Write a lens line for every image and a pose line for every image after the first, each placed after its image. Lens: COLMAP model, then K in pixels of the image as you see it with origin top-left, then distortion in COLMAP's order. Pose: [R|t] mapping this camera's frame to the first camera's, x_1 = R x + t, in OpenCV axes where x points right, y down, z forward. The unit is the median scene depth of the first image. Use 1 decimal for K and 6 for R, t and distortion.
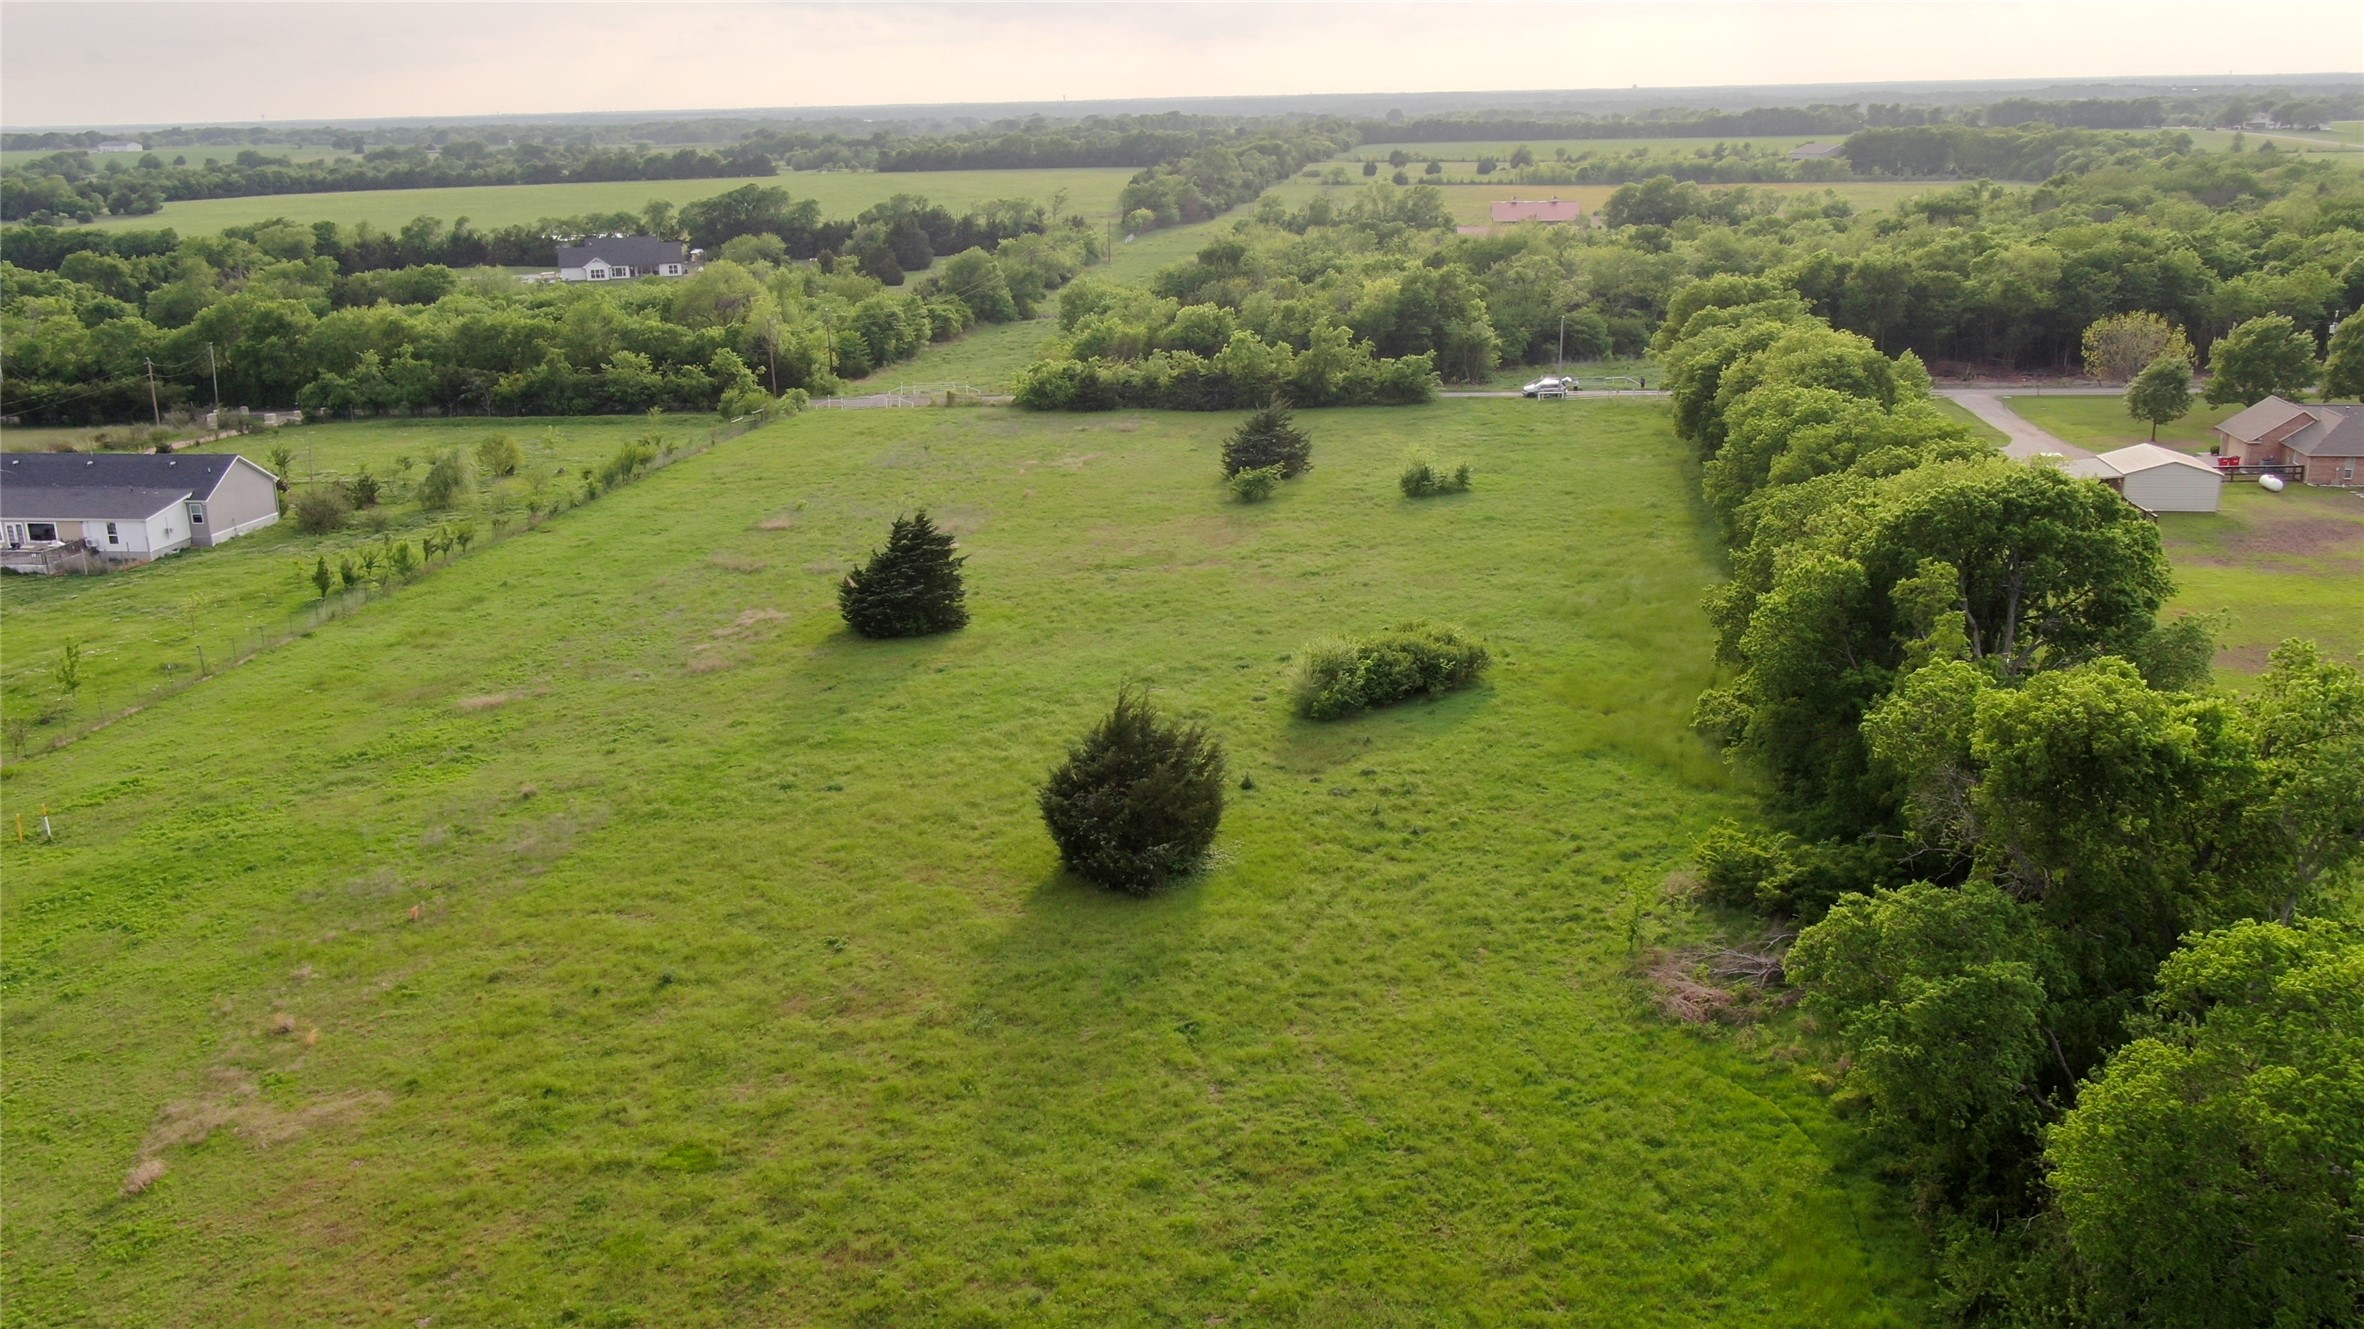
lens RADIAL K [[1984.6, 0, 1181.9], [0, 1984.6, 664.3], [0, 0, 1]] dist [-0.010594, 0.021160]
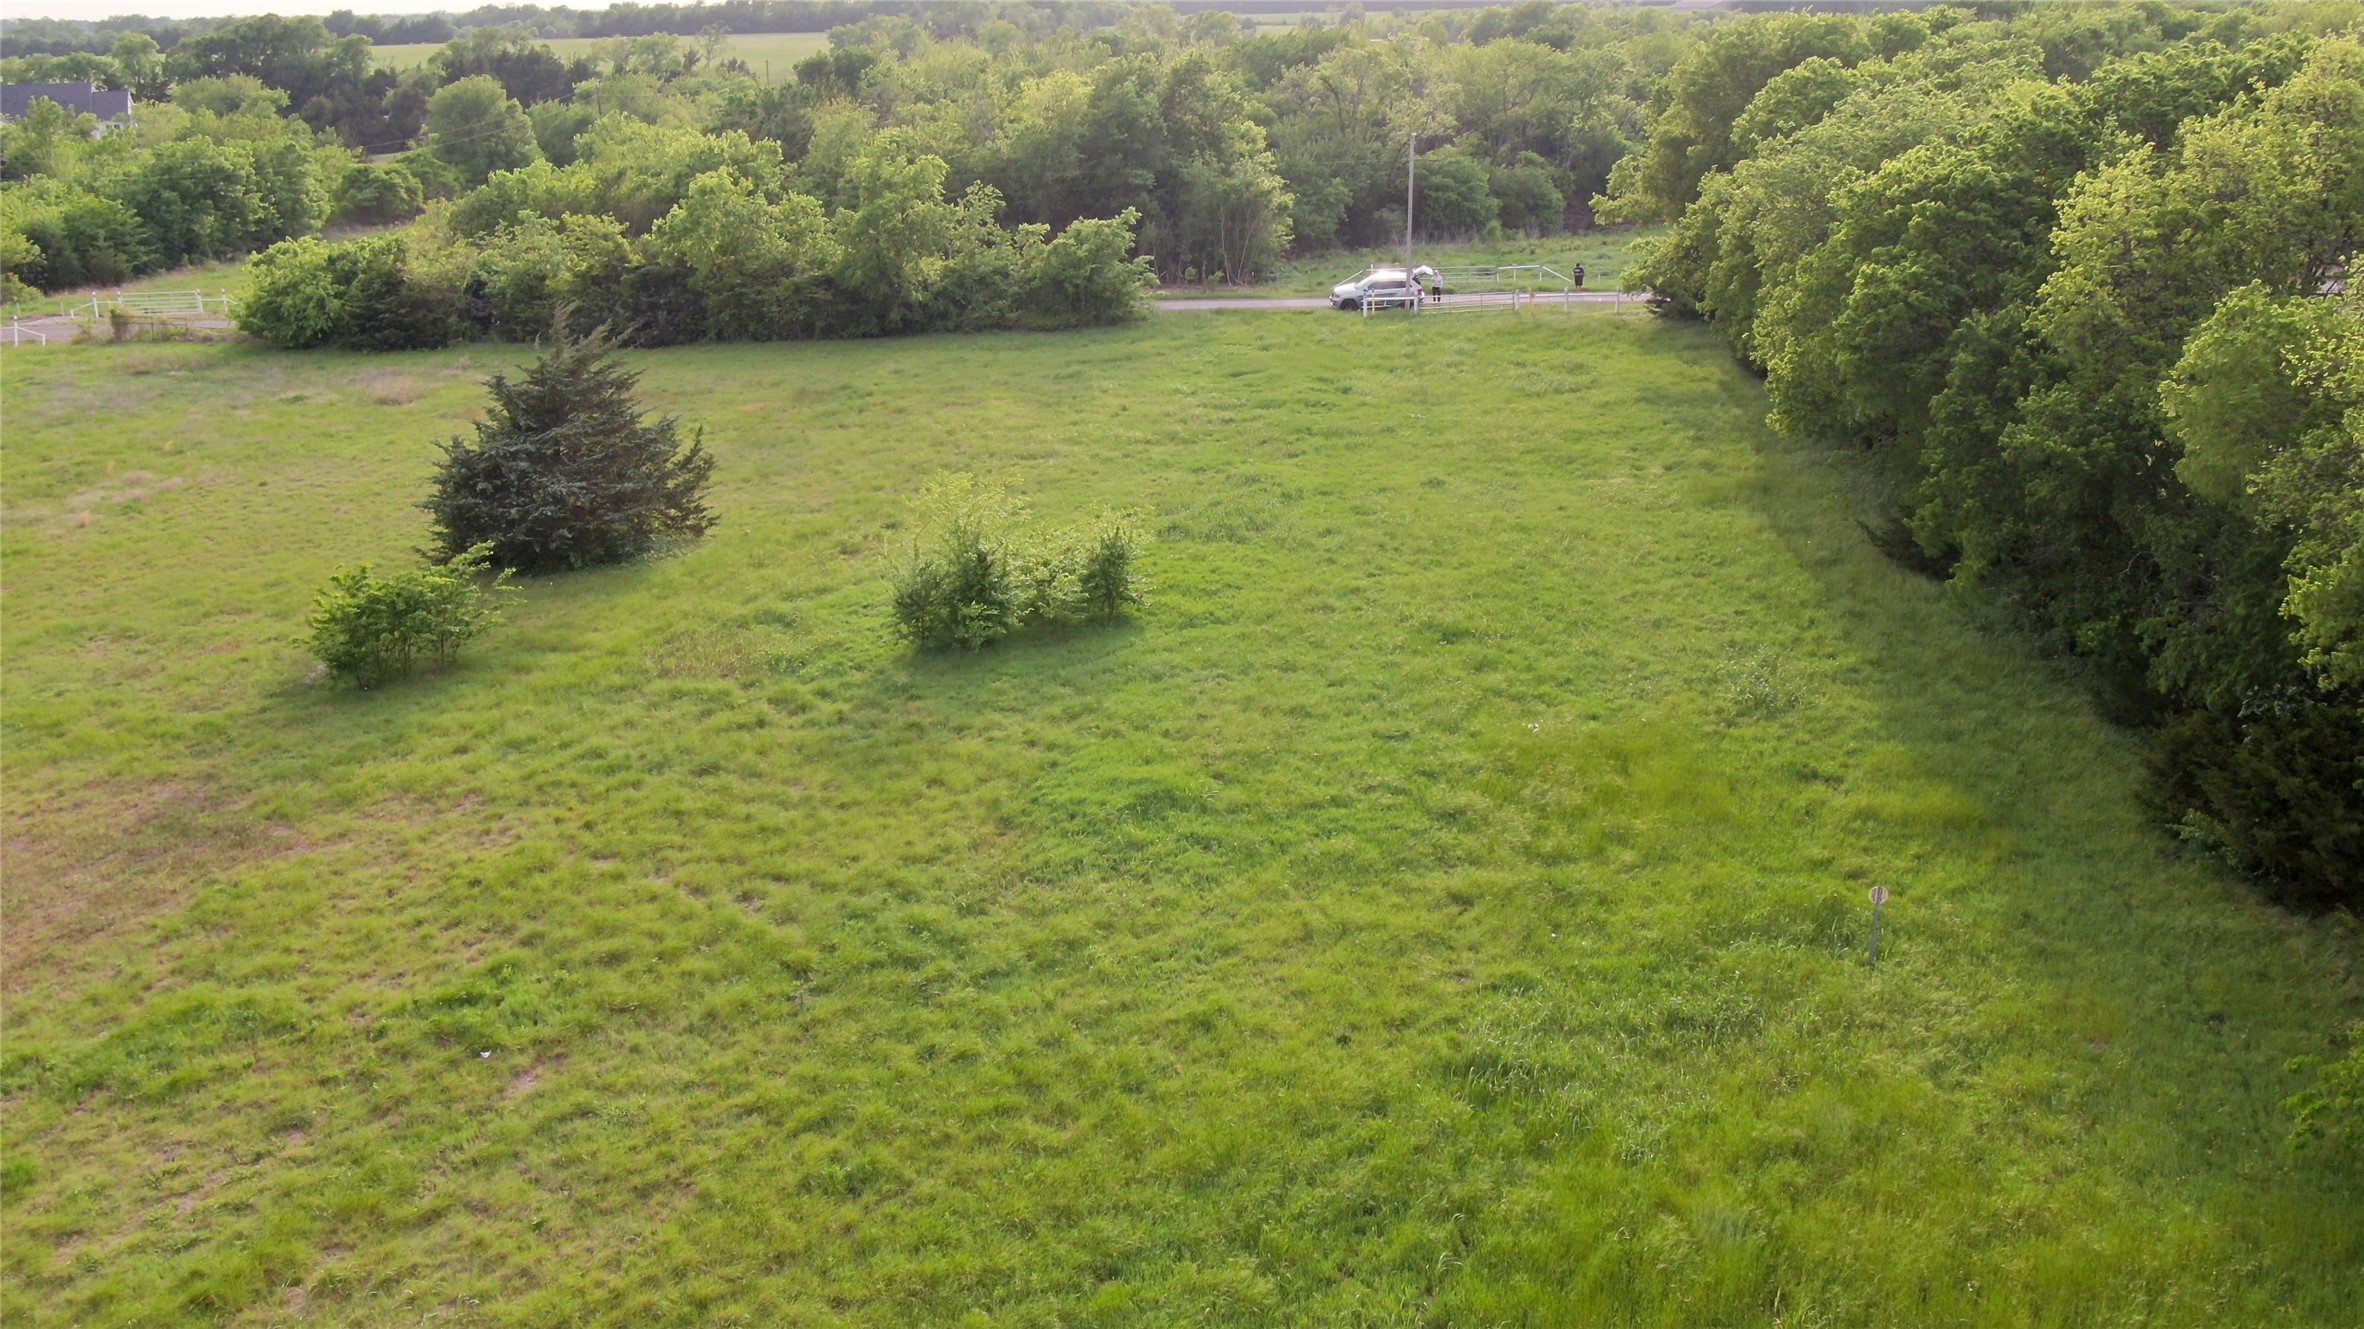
lens RADIAL K [[1984.6, 0, 1186.9], [0, 1984.6, 669.0], [0, 0, 1]] dist [-0.010594, 0.021160]
pose [[0.996597, -0.024137, 0.078820, 0.095881], [0.020502, 0.998703, 0.046595, -0.070225], [-0.079842, -0.044821, 0.995799, 0.516426]]
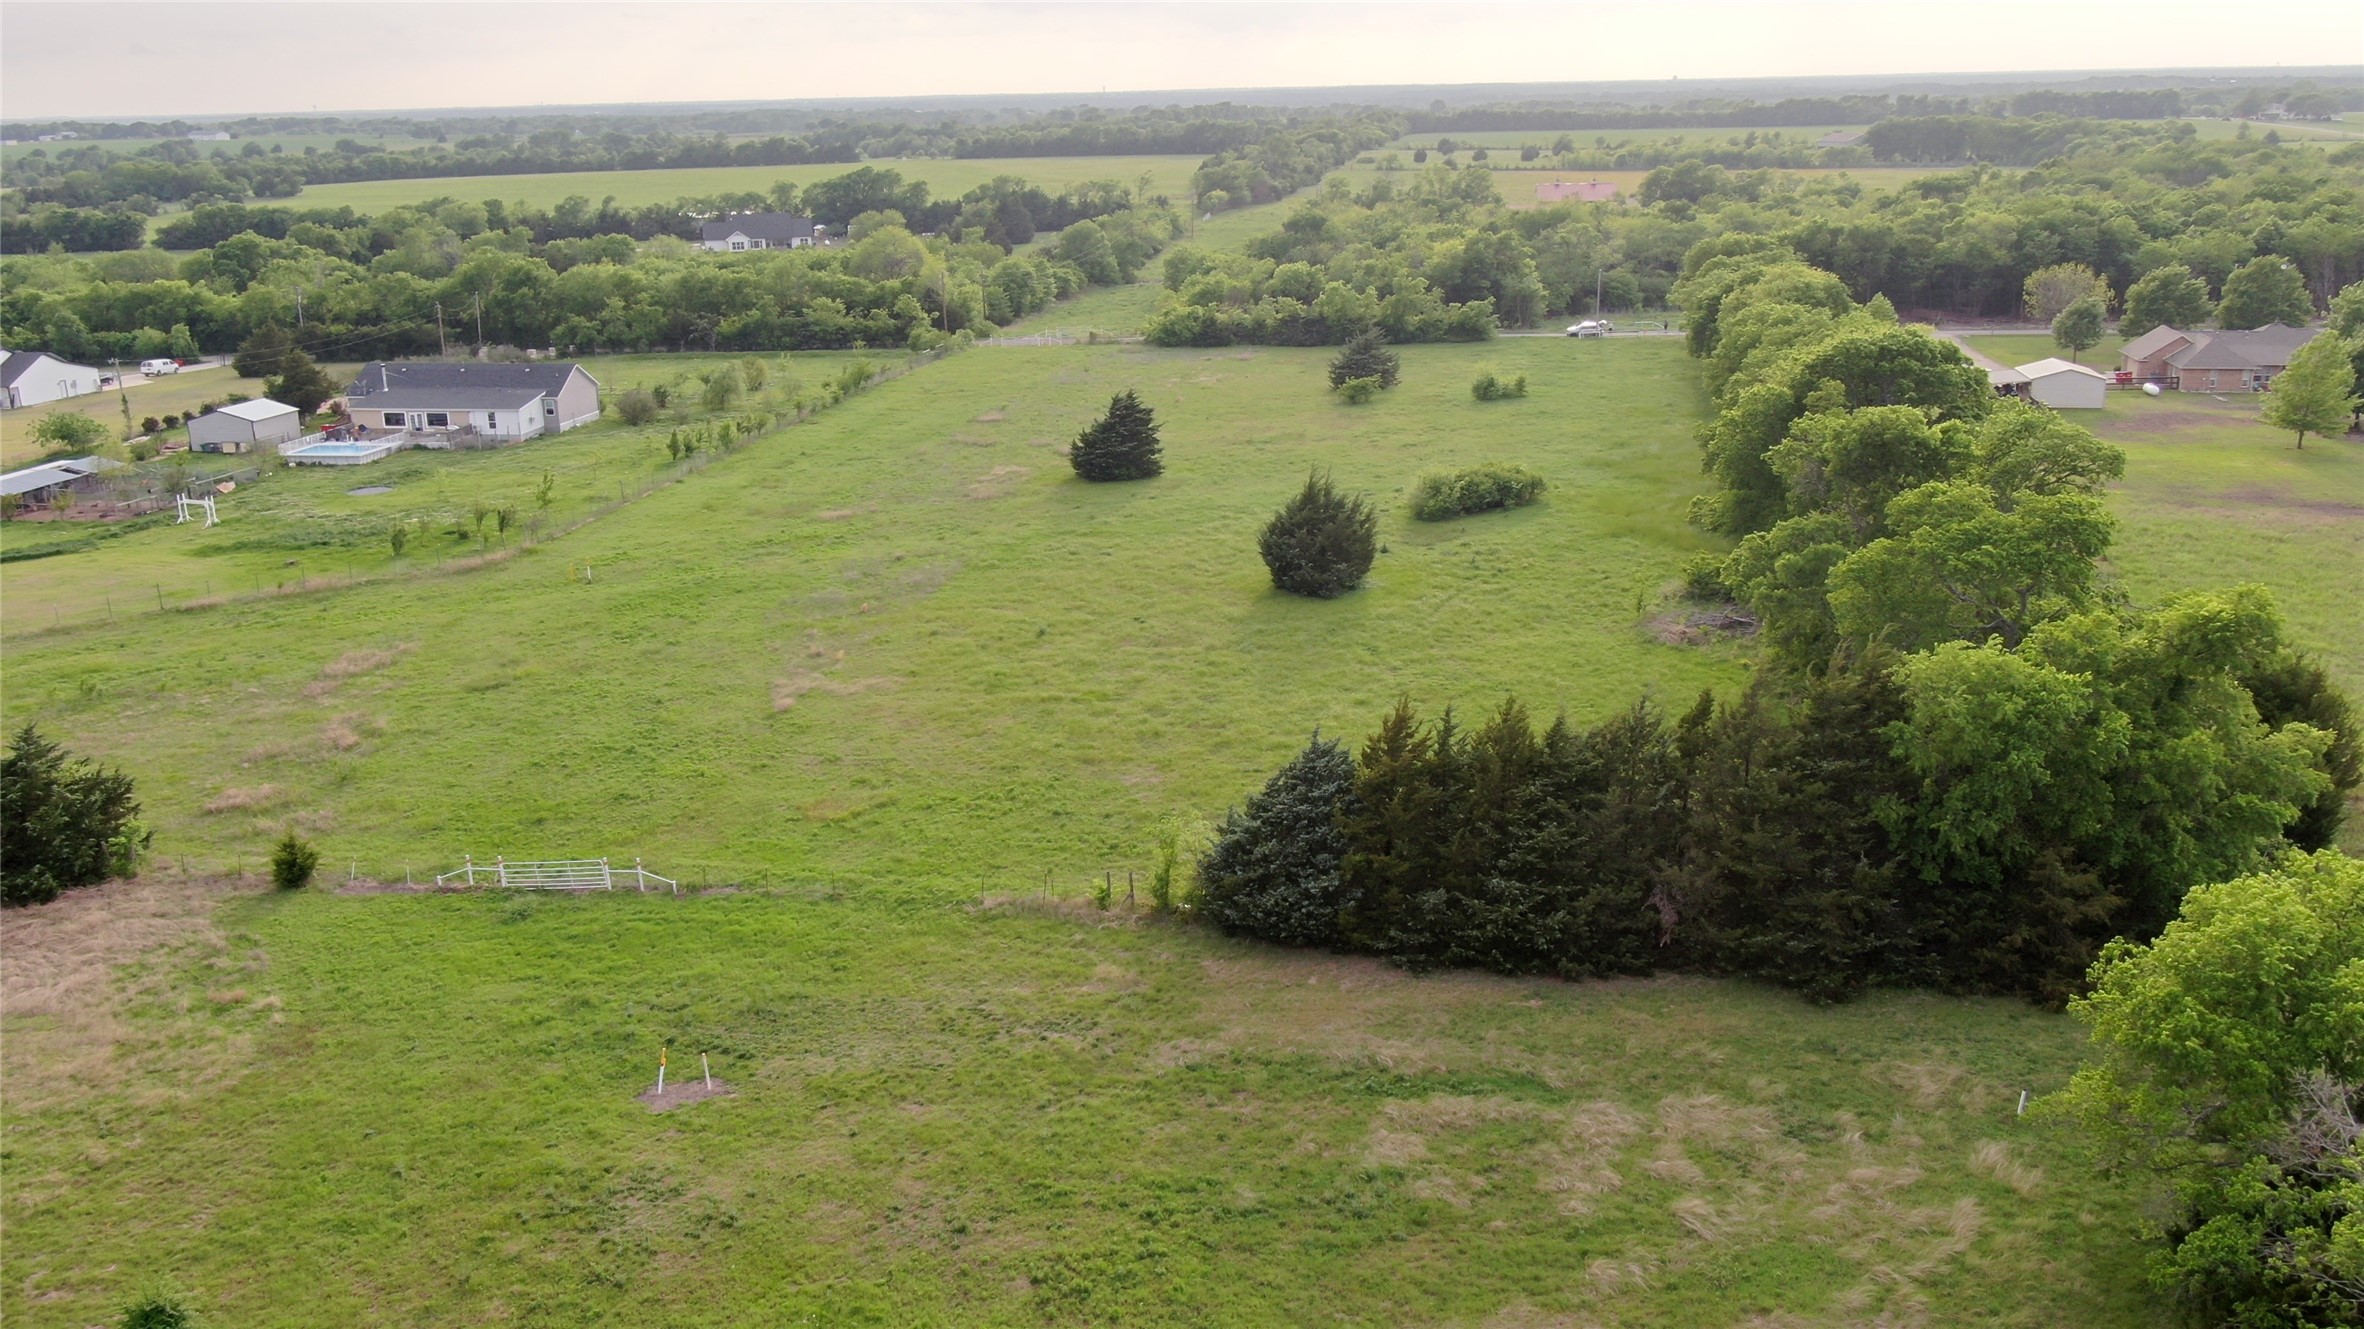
lens RADIAL K [[1984.6, 0, 1176.3], [0, 1984.6, 660.7], [0, 0, 1]] dist [-0.010594, 0.021160]
pose [[0.999773, 0.006180, -0.020393, -0.039937], [-0.006129, 0.999978, 0.002563, 0.060516], [0.020408, -0.002437, 0.999789, -0.213133]]
